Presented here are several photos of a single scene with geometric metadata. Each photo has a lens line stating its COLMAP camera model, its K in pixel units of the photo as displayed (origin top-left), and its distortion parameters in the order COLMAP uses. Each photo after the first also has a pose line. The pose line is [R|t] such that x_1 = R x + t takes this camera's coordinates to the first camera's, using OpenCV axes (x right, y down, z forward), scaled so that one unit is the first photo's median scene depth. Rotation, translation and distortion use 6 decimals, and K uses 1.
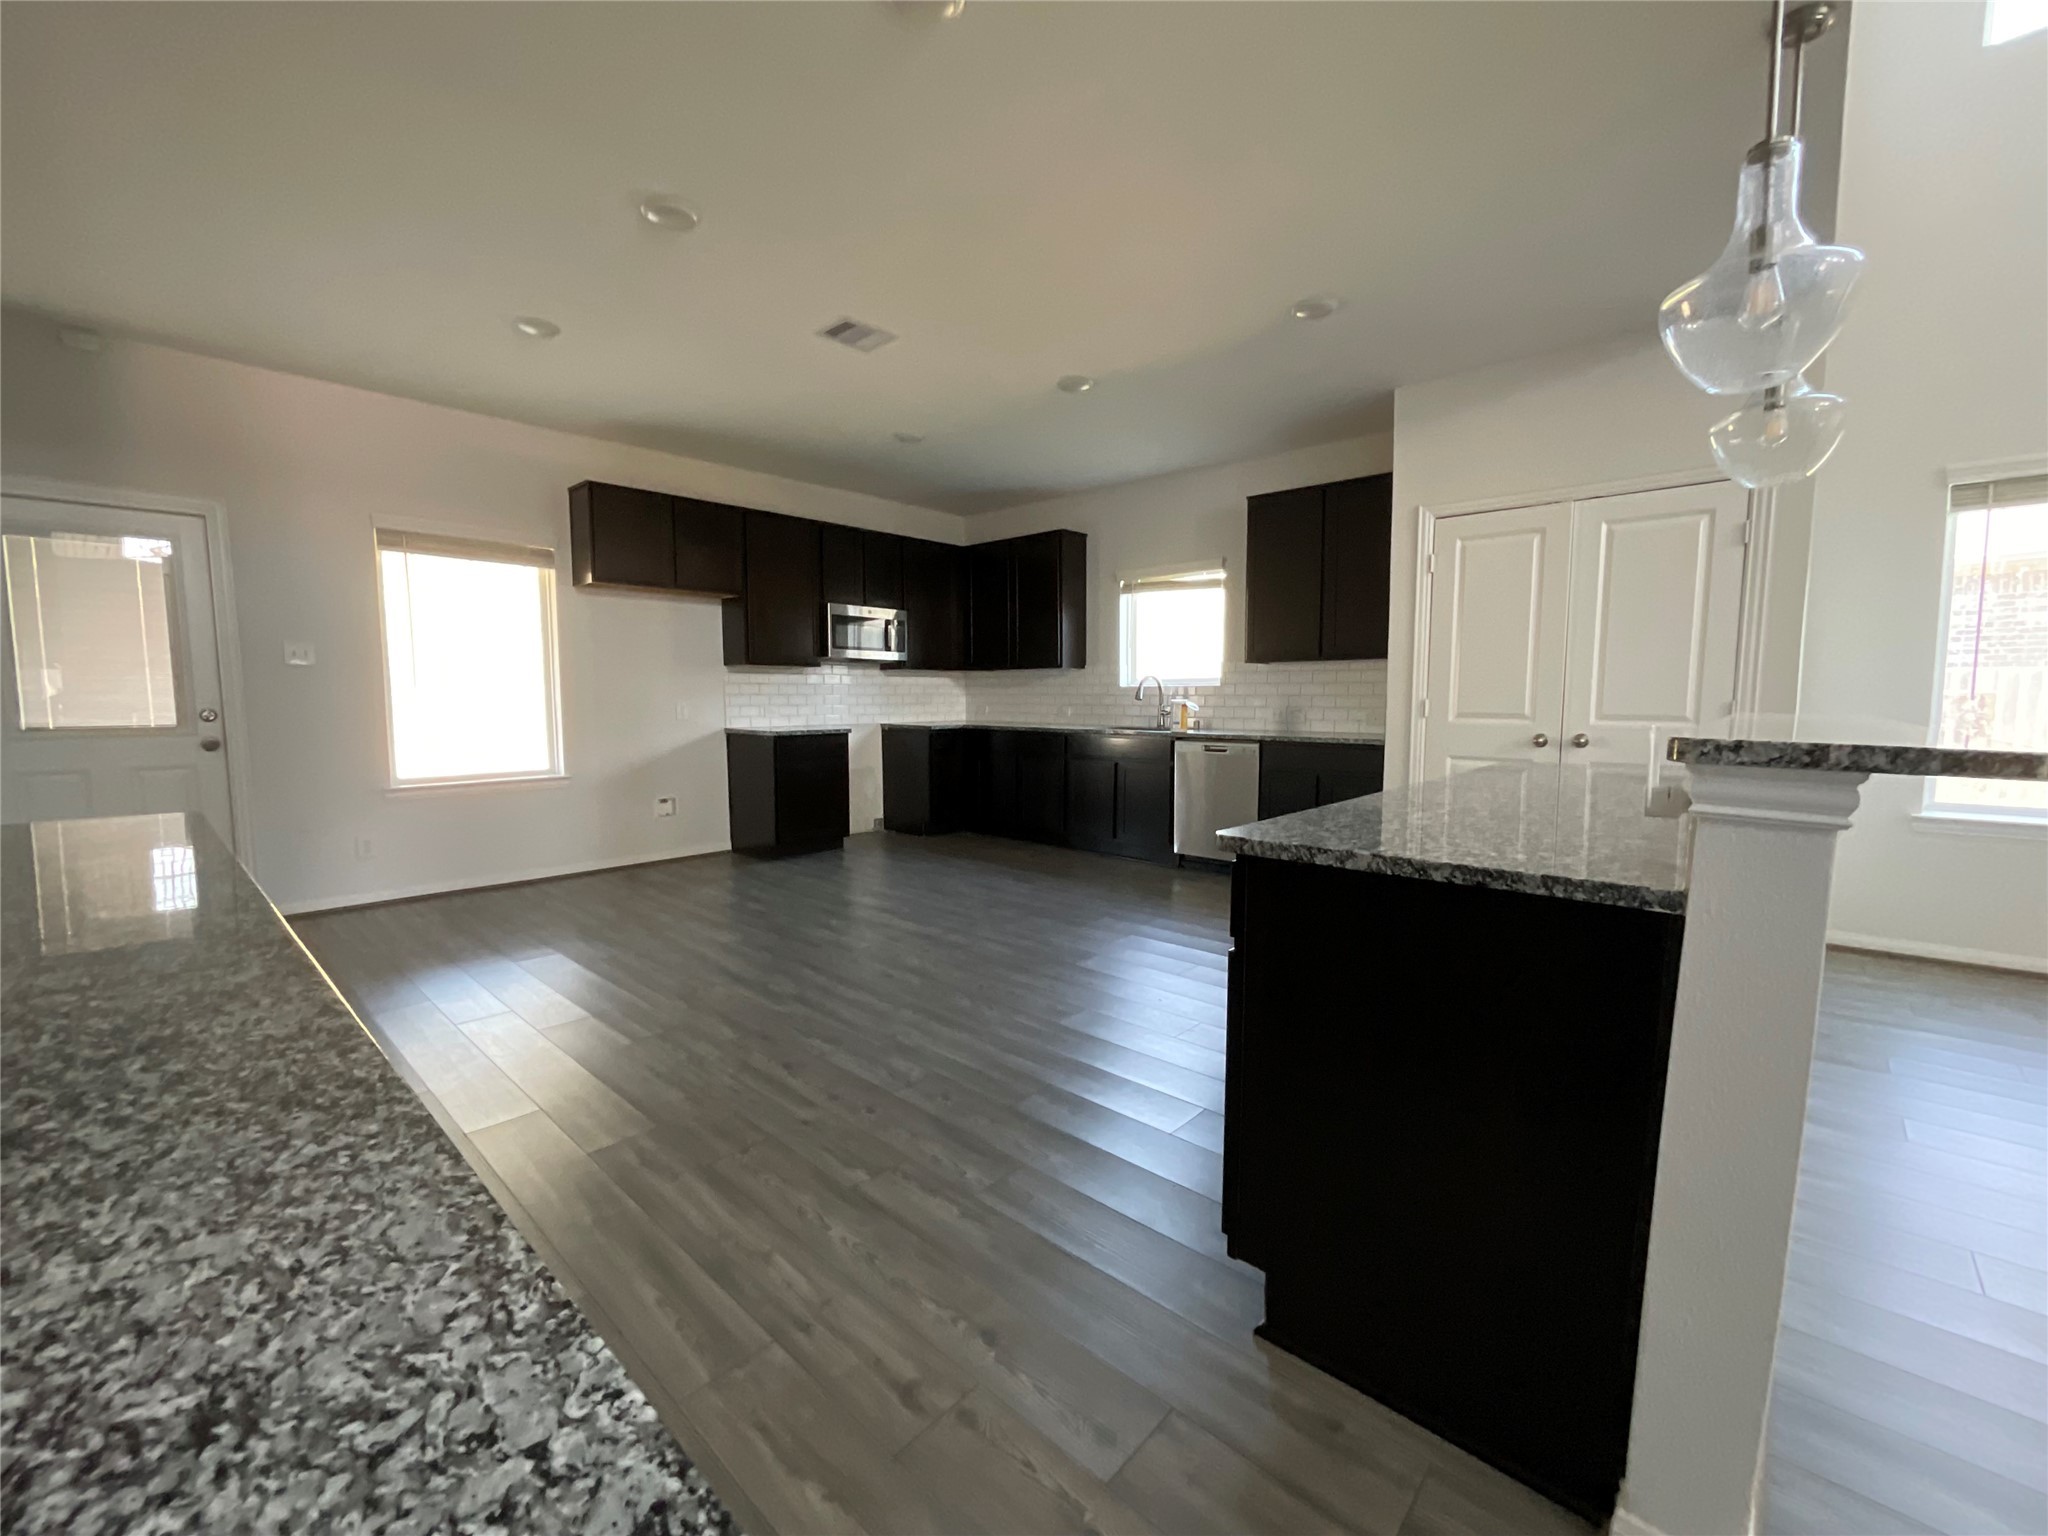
lens RADIAL K [[839.8, 0, 1010.9], [0, 839.8, 765.7], [0, 0, 1]] dist [0.001016, -0.000852]
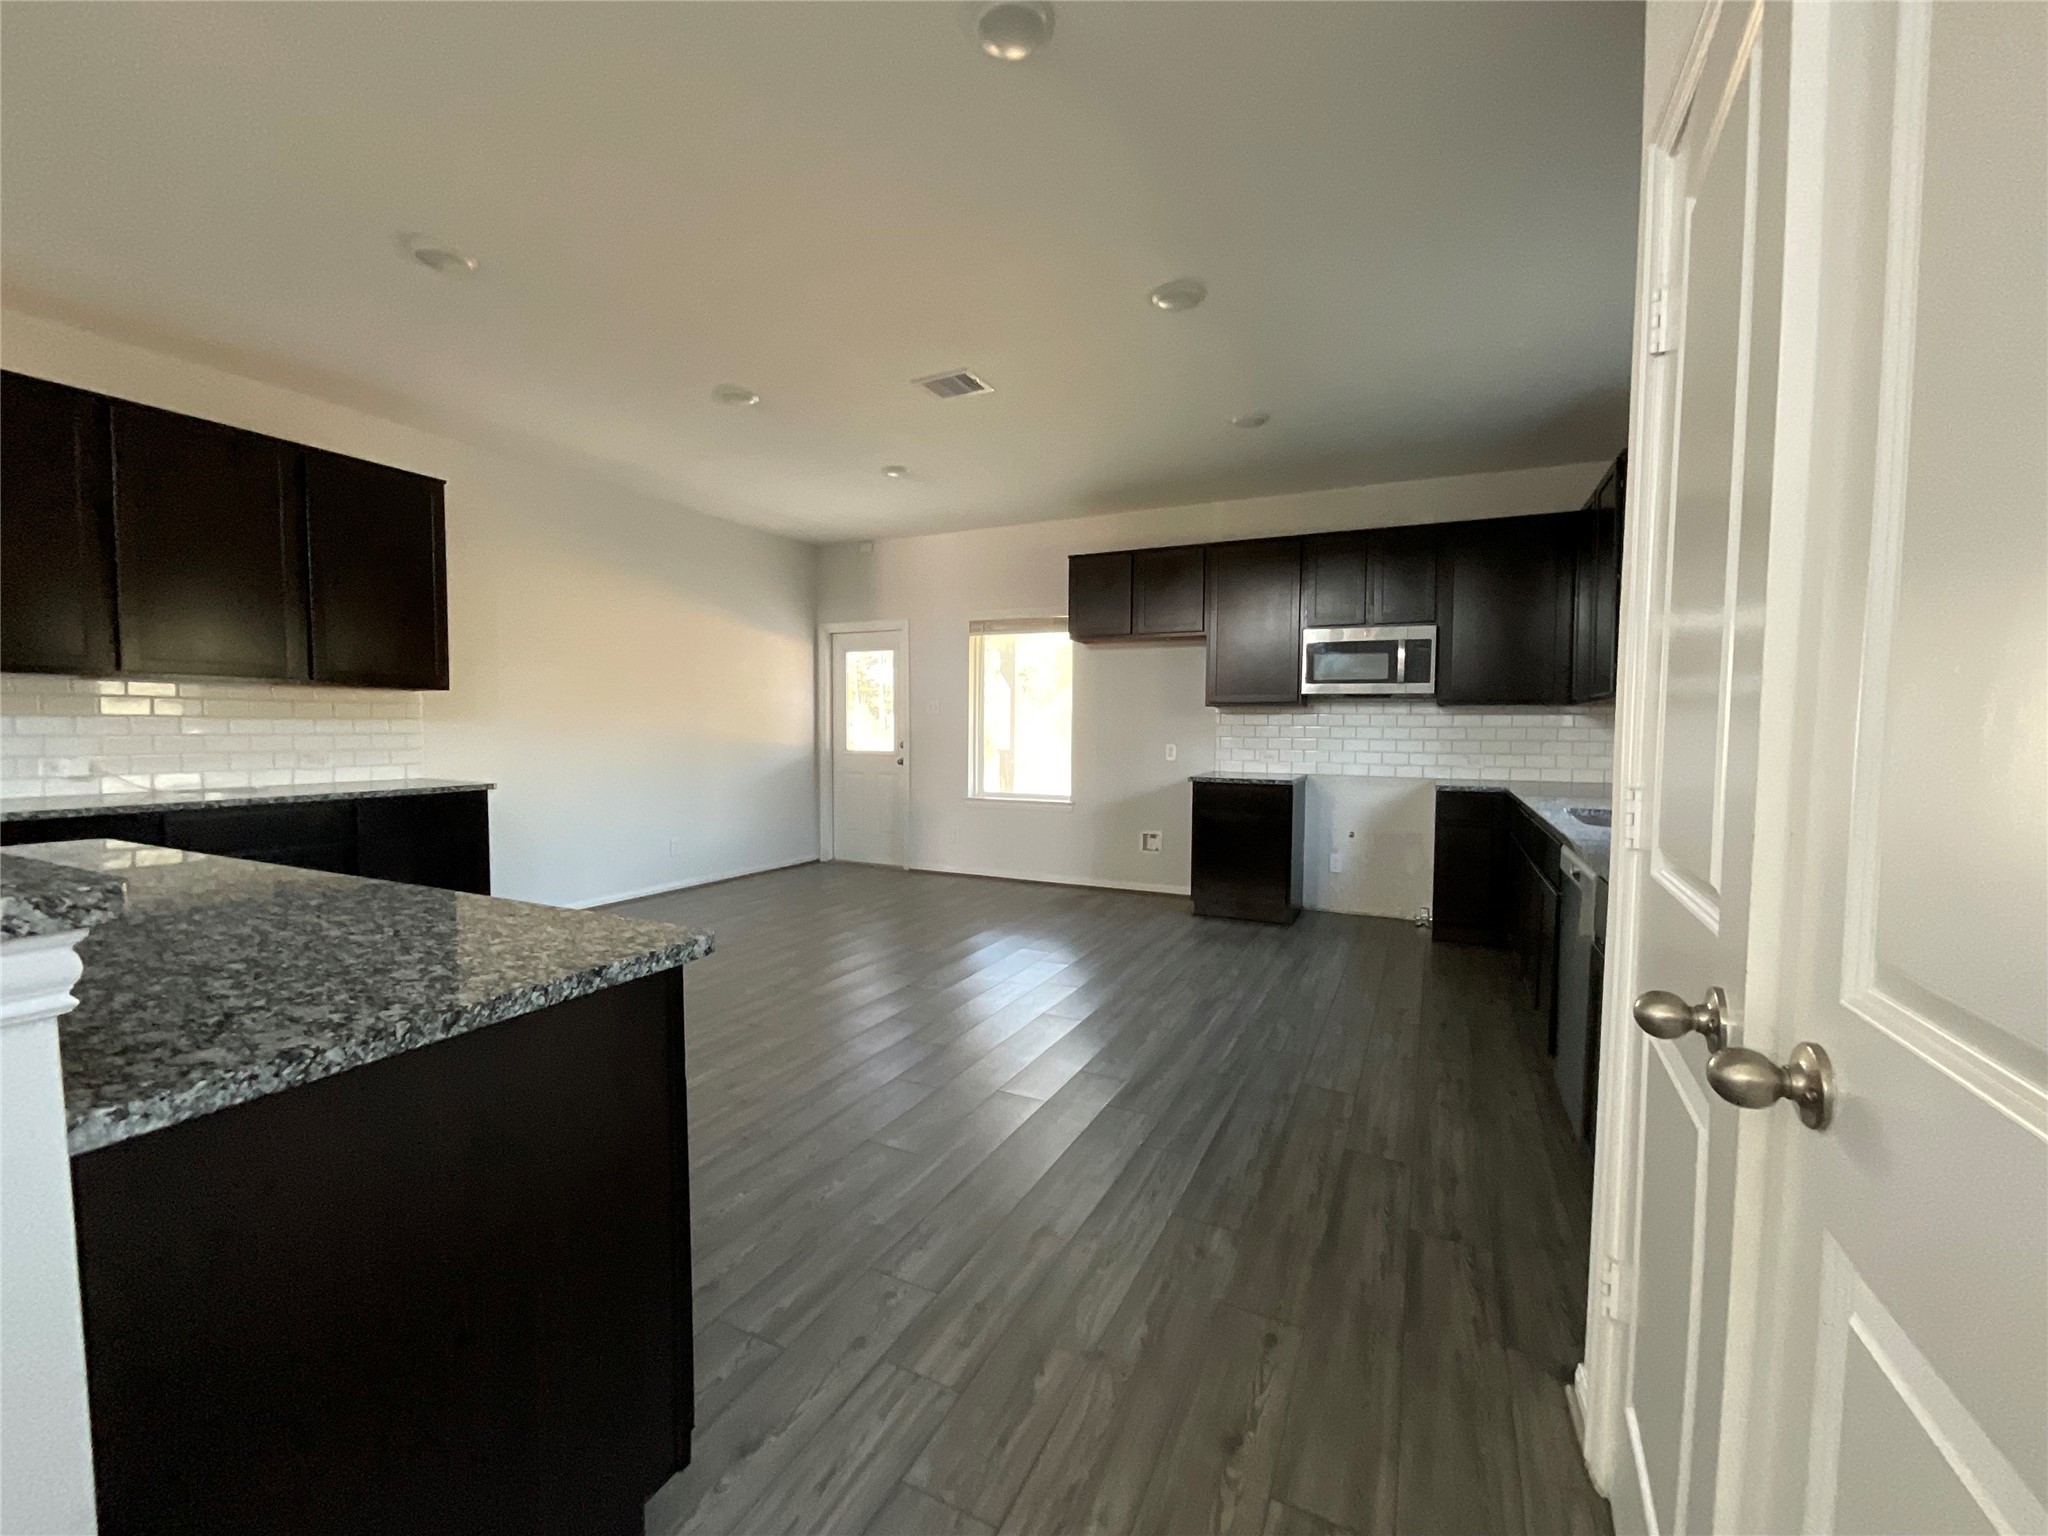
lens RADIAL K [[839.8, 0, 1013.2], [0, 839.8, 772.3], [0, 0, 1]] dist [0.001016, -0.000852]
pose [[0.280945, 0.045319, -0.958653, 0.585992], [-0.094820, 0.995308, 0.019263, -0.045133], [0.955028, 0.085488, 0.283924, 0.567167]]
